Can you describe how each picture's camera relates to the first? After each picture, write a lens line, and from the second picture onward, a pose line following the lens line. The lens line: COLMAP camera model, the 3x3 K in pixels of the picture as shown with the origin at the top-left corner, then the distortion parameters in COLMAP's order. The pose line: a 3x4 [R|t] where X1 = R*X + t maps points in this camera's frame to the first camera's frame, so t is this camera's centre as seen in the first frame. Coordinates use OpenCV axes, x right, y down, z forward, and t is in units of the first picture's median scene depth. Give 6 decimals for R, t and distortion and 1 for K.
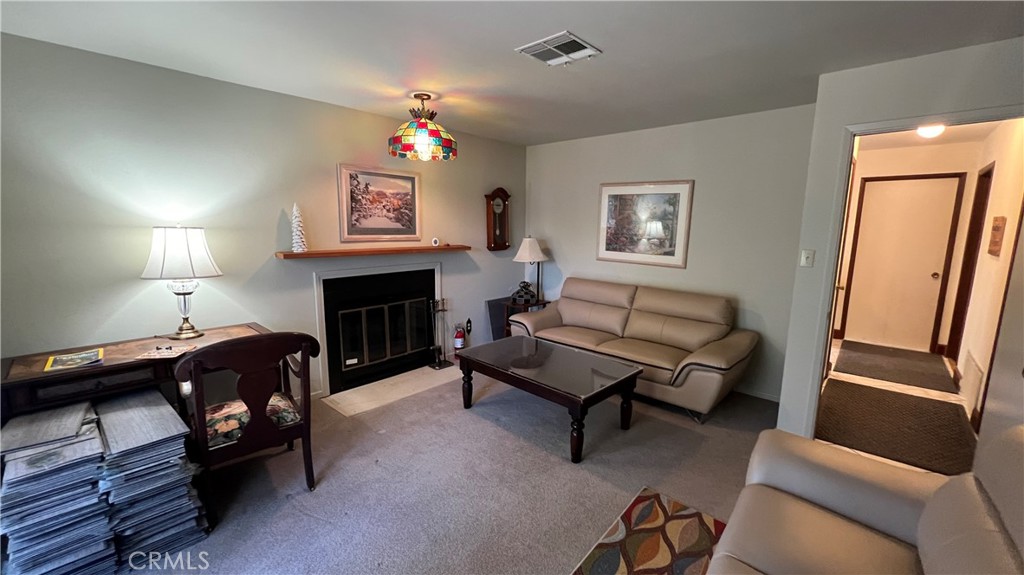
lens RADIAL K [[406.8, 0, 509.0], [0, 406.8, 291.5], [0, 0, 1]] dist [-0.002230, 0.000629]
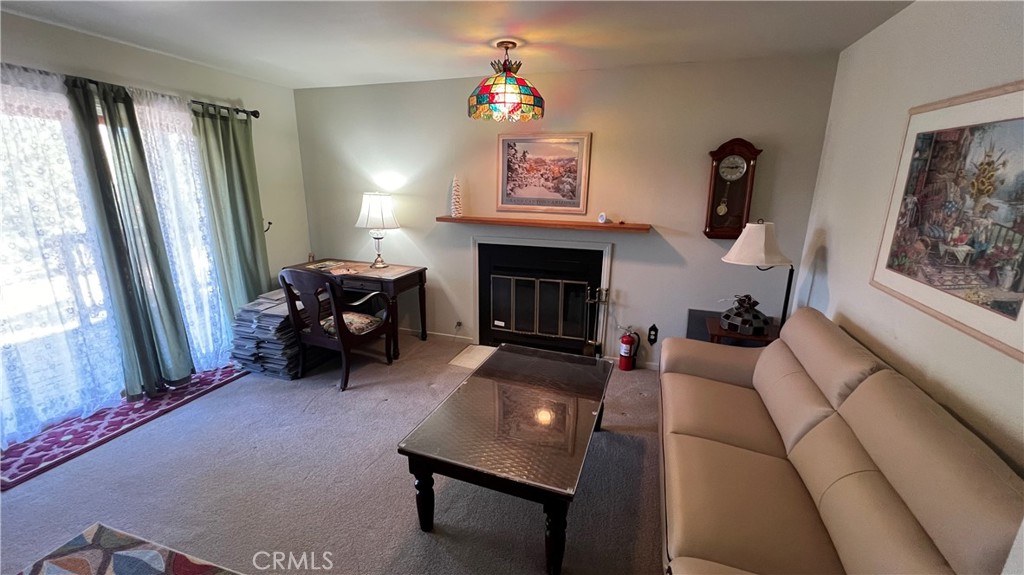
lens RADIAL K [[406.8, 0, 512.3], [0, 406.8, 287.9], [0, 0, 1]] dist [-0.002230, 0.000629]
pose [[0.418914, 0.227091, -0.879171, 0.544890], [-0.159104, 0.971600, 0.175154, -0.110959], [0.893978, 0.066505, 0.443148, 0.546841]]
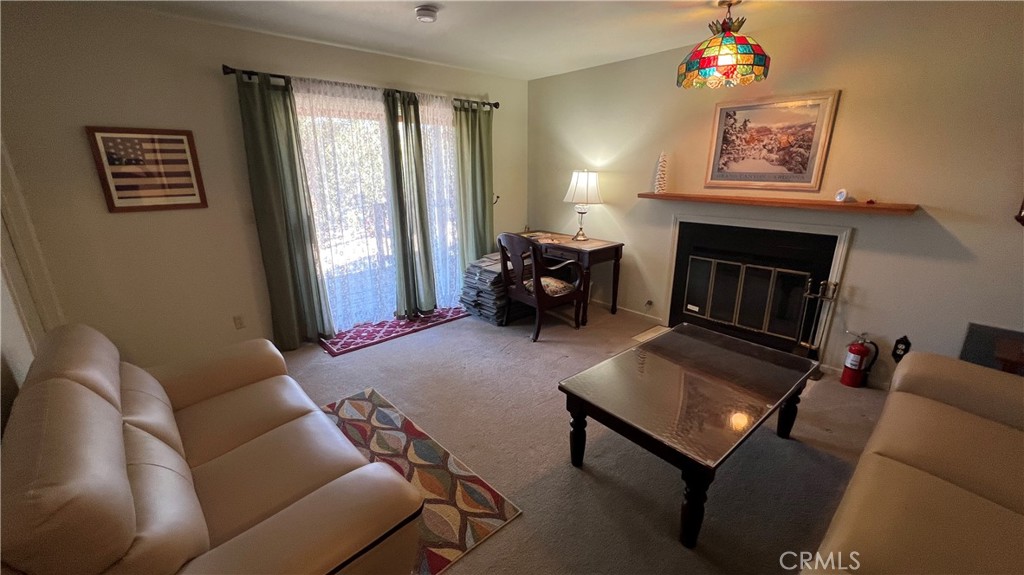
lens RADIAL K [[406.8, 0, 512.2], [0, 406.8, 288.8], [0, 0, 1]] dist [-0.002230, 0.000629]
pose [[-0.092533, 0.280766, -0.955305, 0.606911], [-0.156730, 0.943355, 0.292435, -0.097757], [0.983297, 0.176784, -0.043287, 0.589183]]
